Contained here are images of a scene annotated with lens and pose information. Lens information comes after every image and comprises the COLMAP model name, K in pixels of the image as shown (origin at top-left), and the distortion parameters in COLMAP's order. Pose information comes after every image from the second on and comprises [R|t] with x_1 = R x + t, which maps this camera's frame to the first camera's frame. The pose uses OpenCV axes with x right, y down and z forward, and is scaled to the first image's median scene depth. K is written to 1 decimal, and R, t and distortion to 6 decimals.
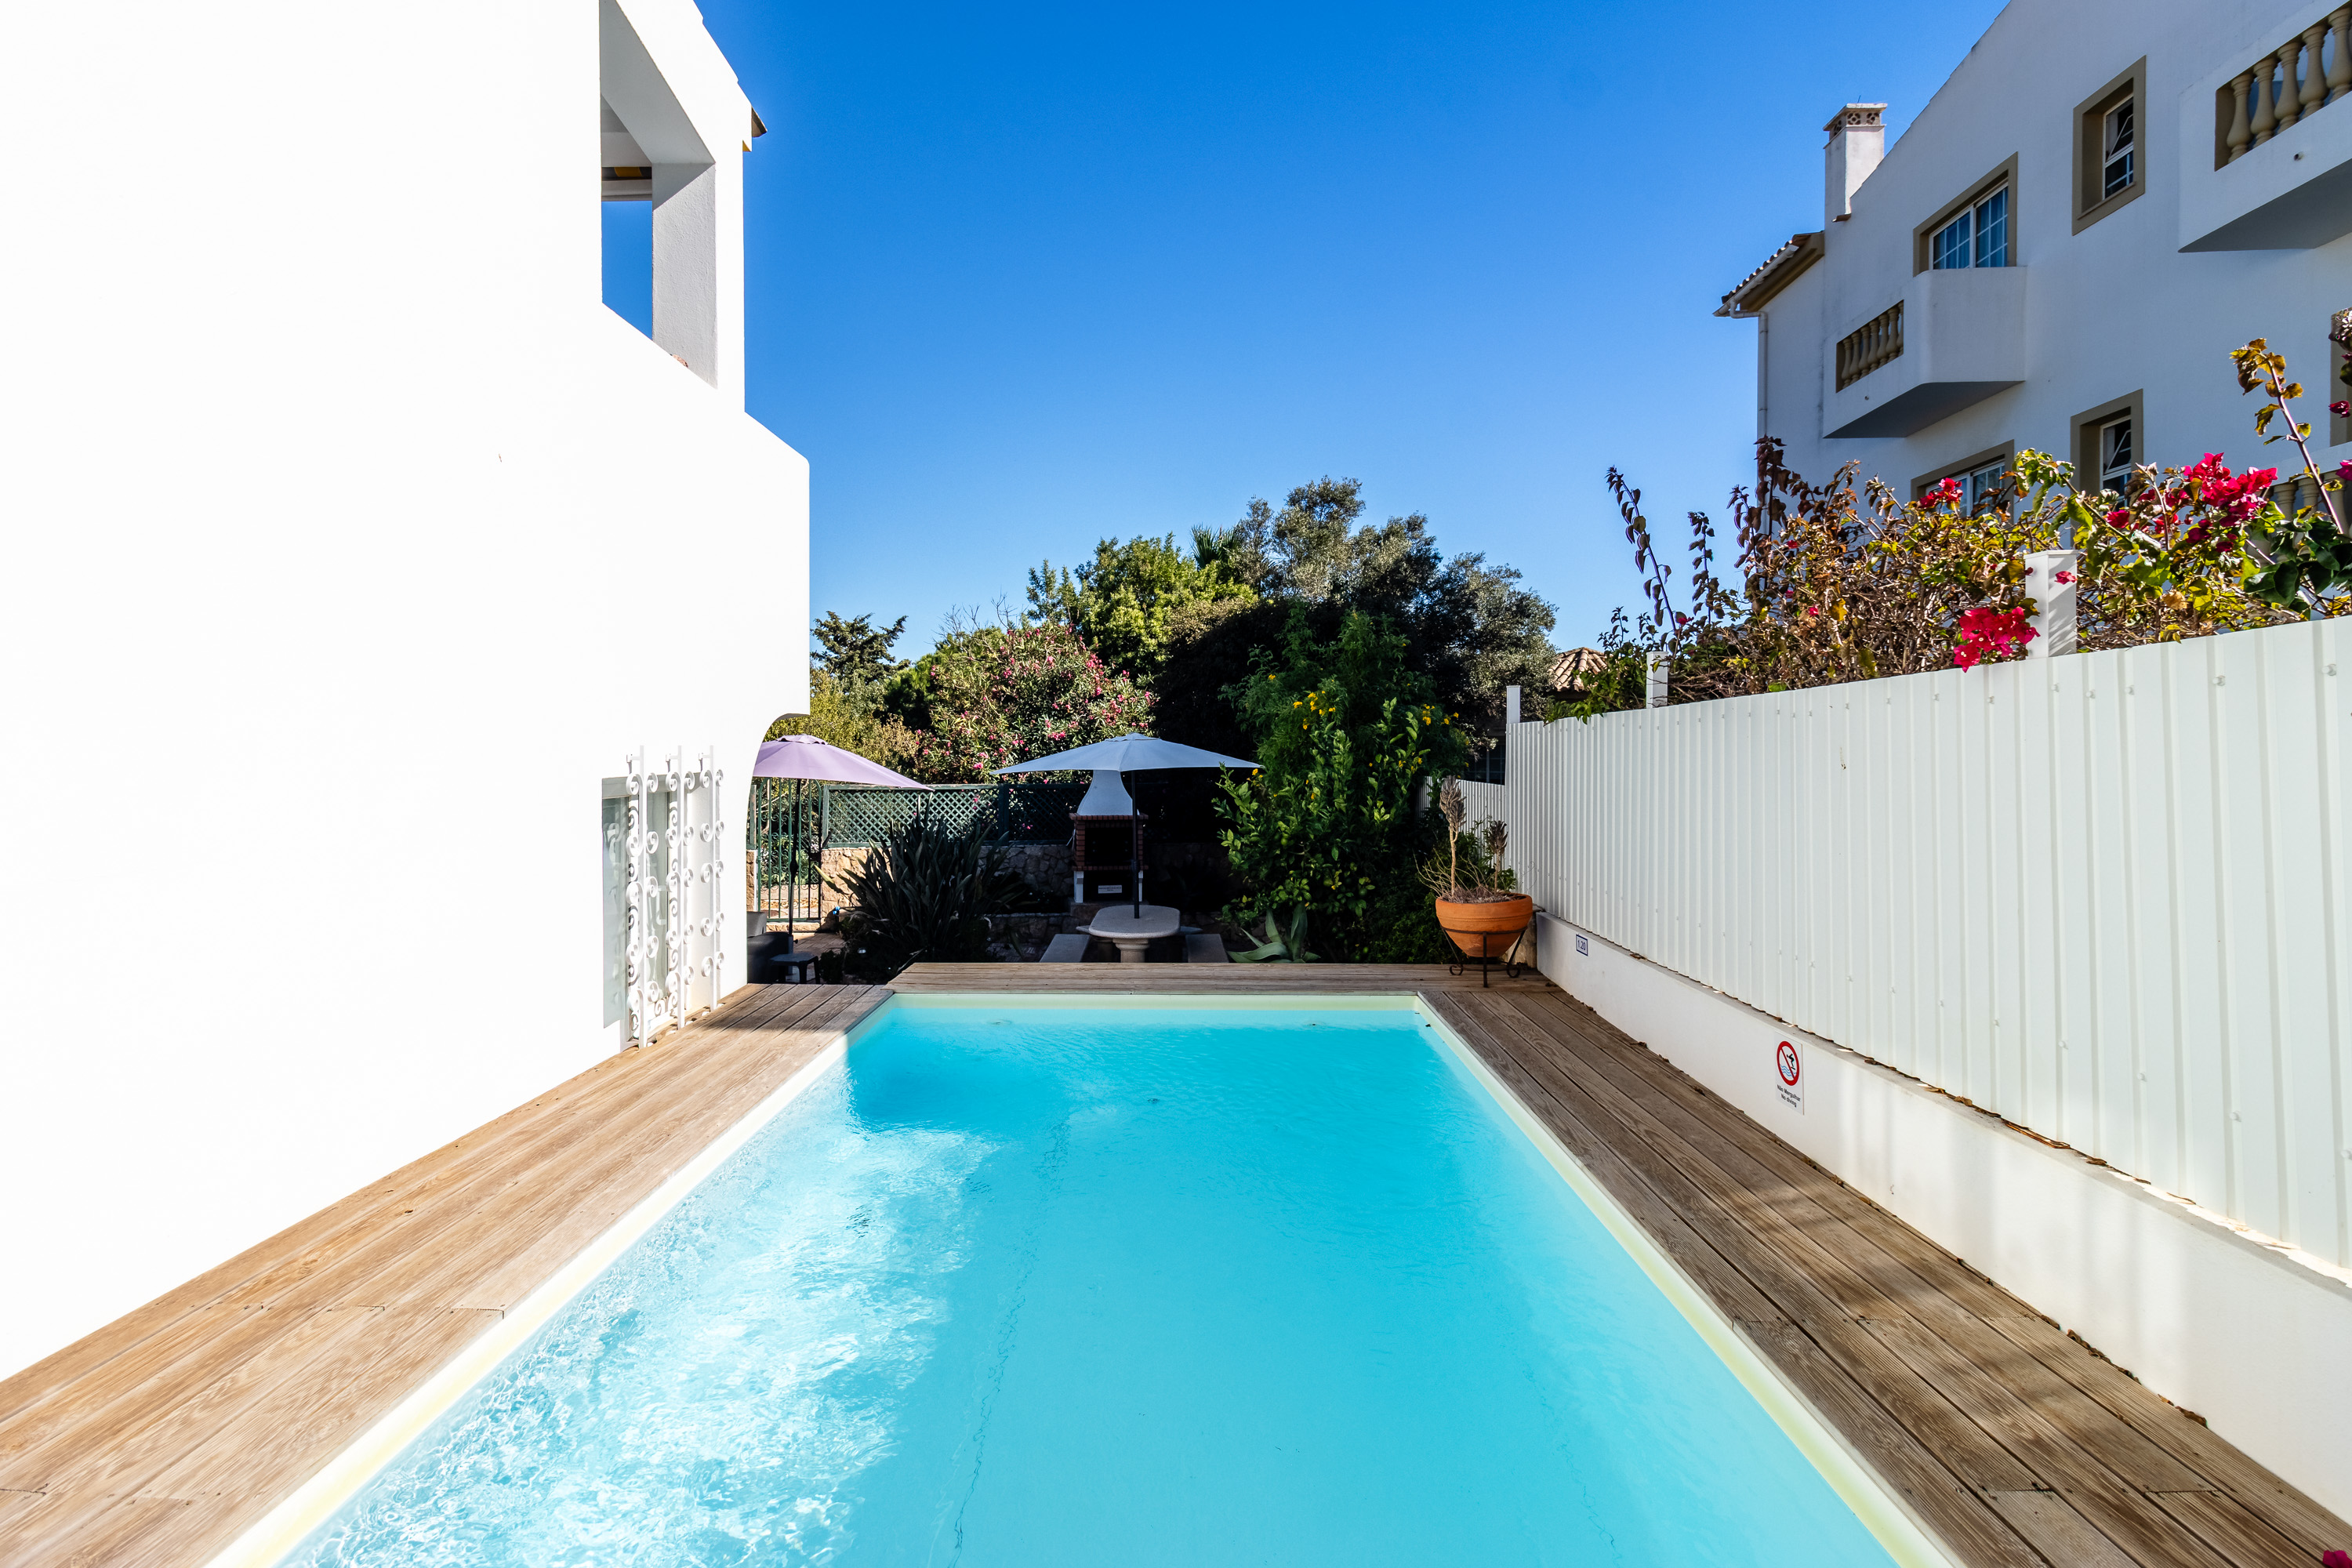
lens RADIAL K [[1102.4, 0, 1181.2], [0, 1102.4, 745.3], [0, 0, 1]] dist [0.004745, -0.001822]
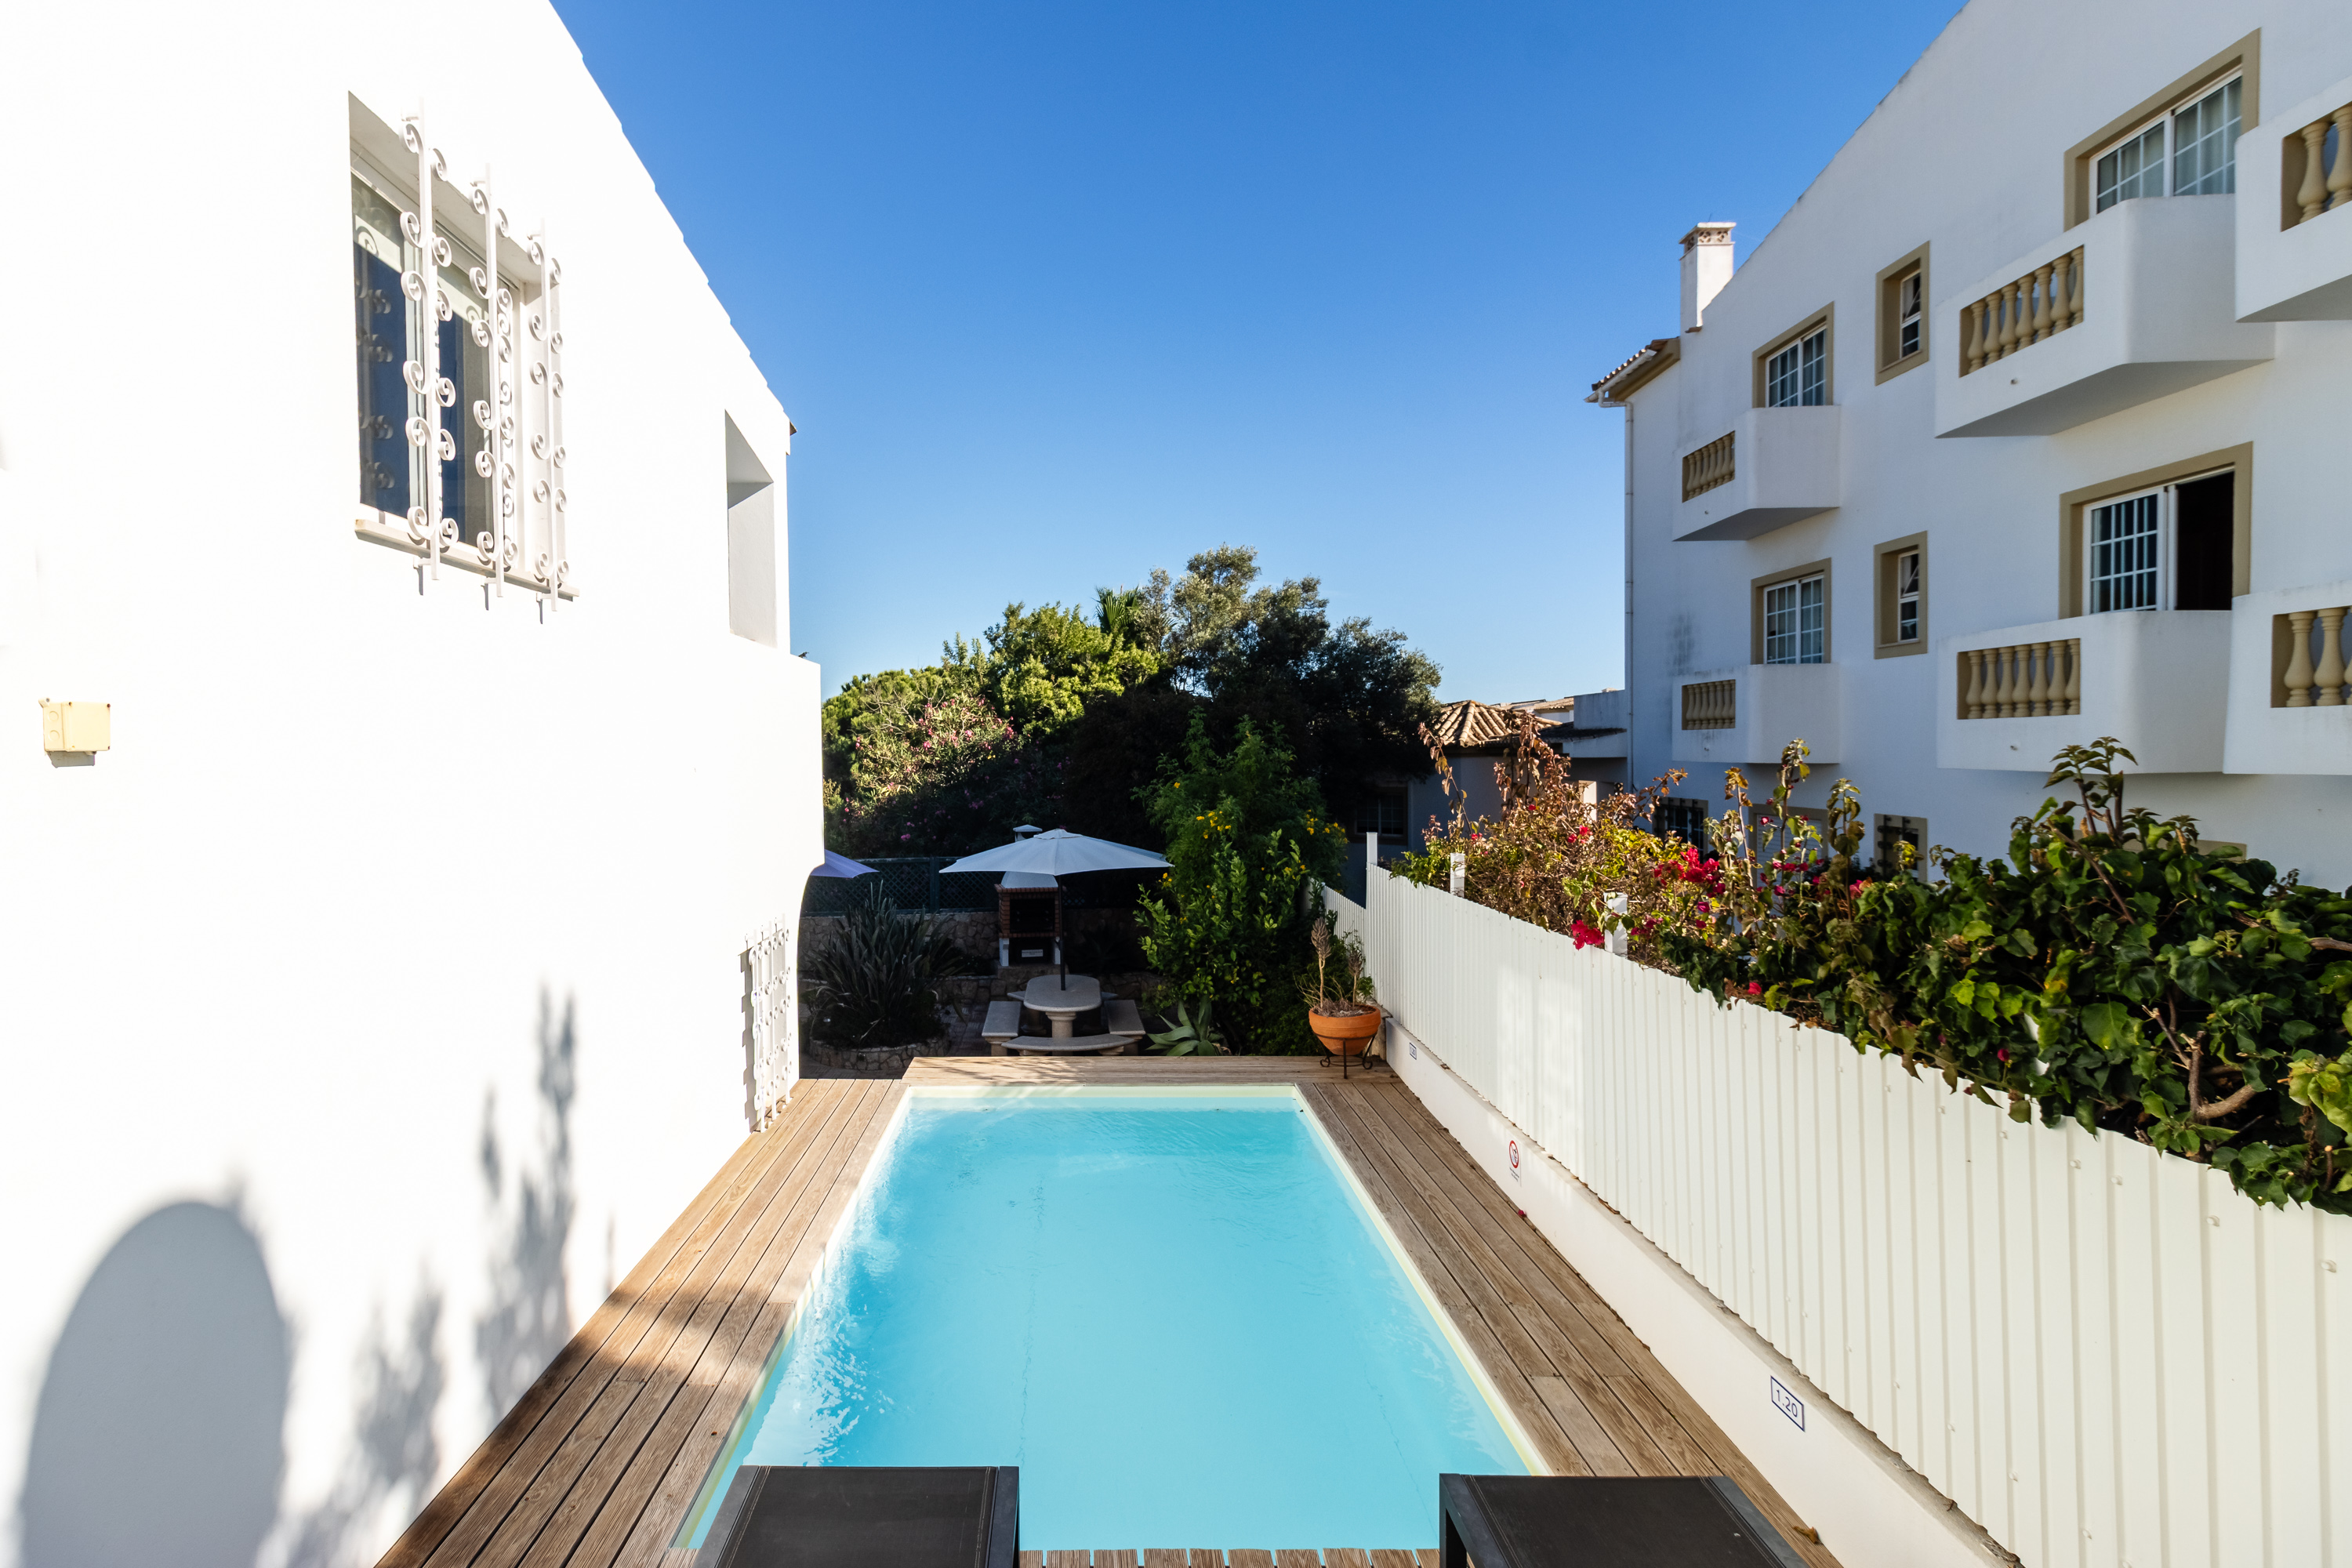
lens RADIAL K [[1084.0, 0, 1067.7], [0, 1084.0, 793.2], [0, 0, 1]] dist [0.002303, -0.000094]
pose [[0.999838, -0.011635, -0.013728, -0.017645], [0.011771, 0.999882, 0.009893, -0.062079], [0.013611, -0.010053, 0.999857, -0.138989]]
